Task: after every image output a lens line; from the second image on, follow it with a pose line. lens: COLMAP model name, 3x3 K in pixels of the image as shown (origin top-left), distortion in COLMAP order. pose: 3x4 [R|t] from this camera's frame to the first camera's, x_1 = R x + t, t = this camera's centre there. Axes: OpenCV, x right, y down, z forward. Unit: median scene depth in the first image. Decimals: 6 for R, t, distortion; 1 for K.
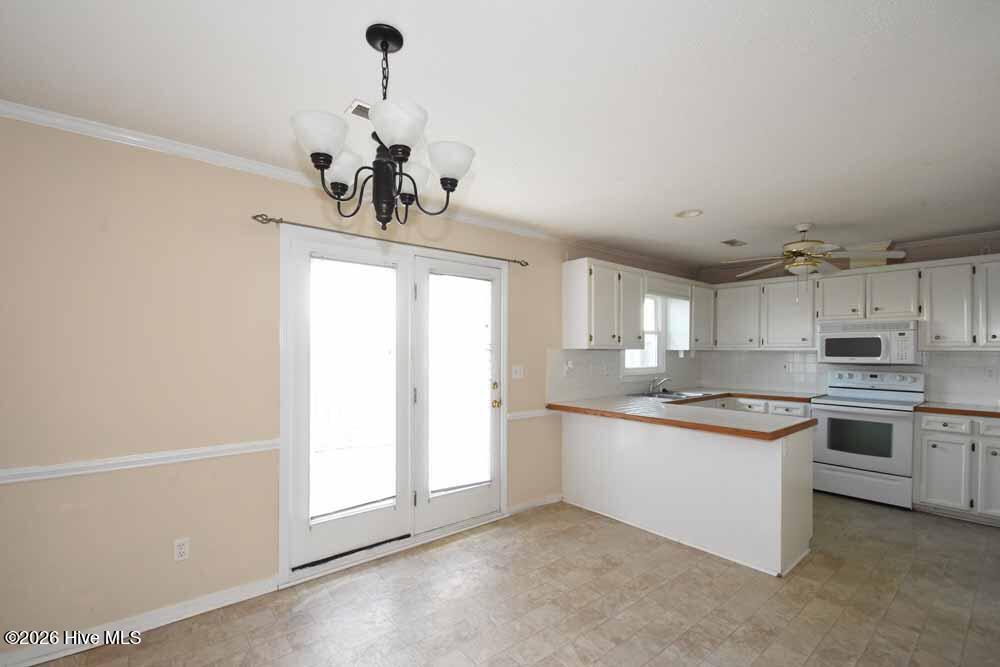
lens RADIAL K [[445.6, 0, 480.6], [0, 445.6, 353.4], [0, 0, 1]] dist [0.001210, -0.010751]
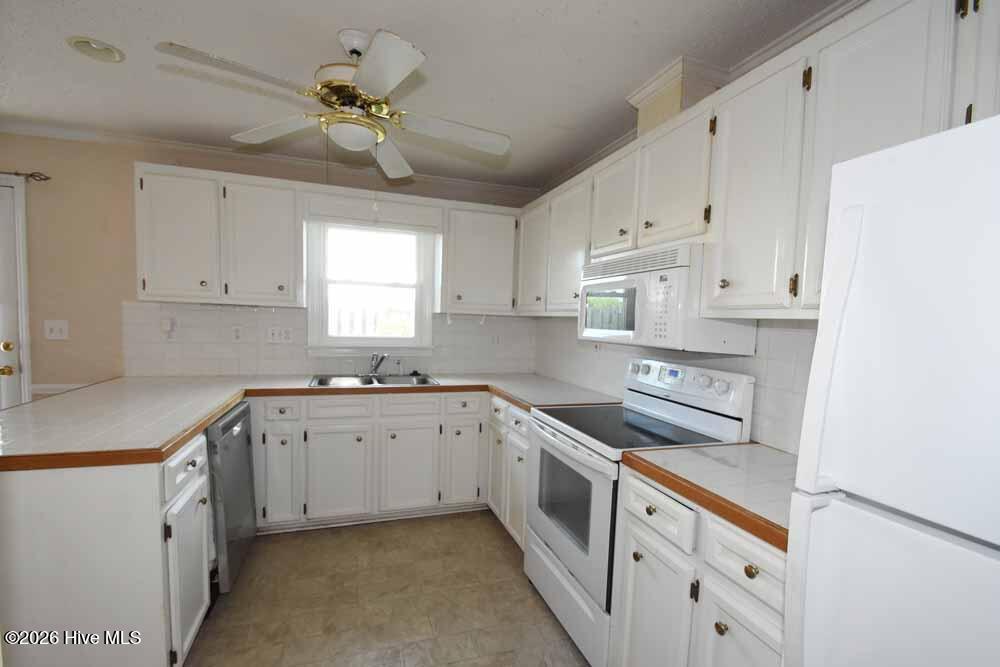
lens RADIAL K [[434.7, 0, 493.2], [0, 434.7, 350.5], [0, 0, 1]] dist [0.002028, -0.014804]
pose [[0.939659, 0.053994, -0.337824, 0.900259], [-0.034053, 0.997325, 0.064682, 0.004222], [0.340413, -0.049275, 0.938984, 0.524972]]
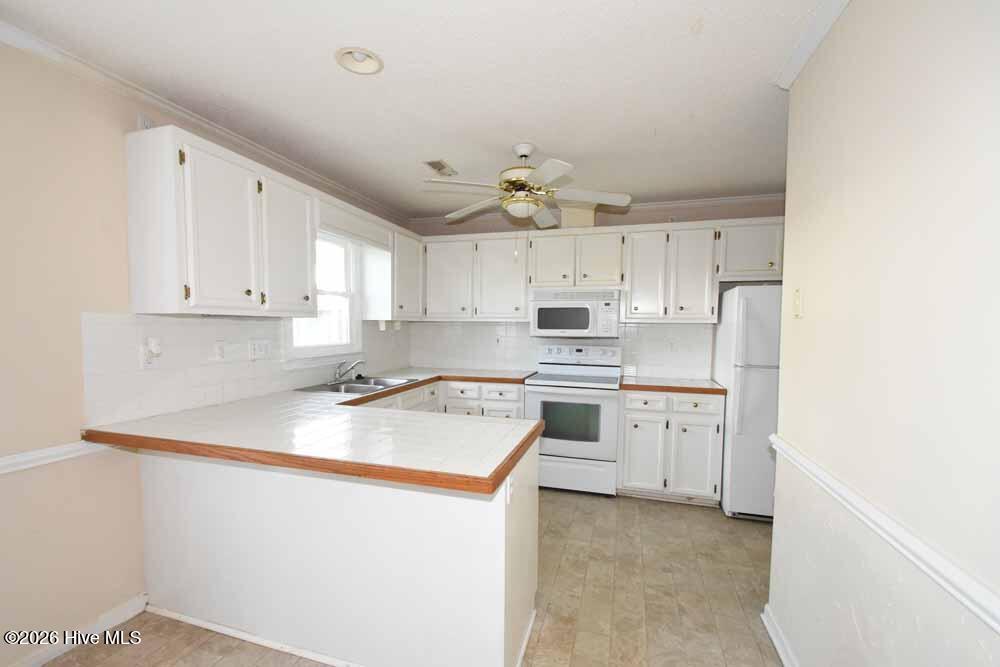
lens RADIAL K [[434.7, 0, 493.2], [0, 434.7, 350.5], [0, 0, 1]] dist [0.002028, -0.014804]
pose [[0.822054, -0.027985, 0.568722, 0.238532], [-0.003786, 0.998501, 0.054605, 0.003320], [-0.569397, -0.047041, 0.820715, 0.378297]]
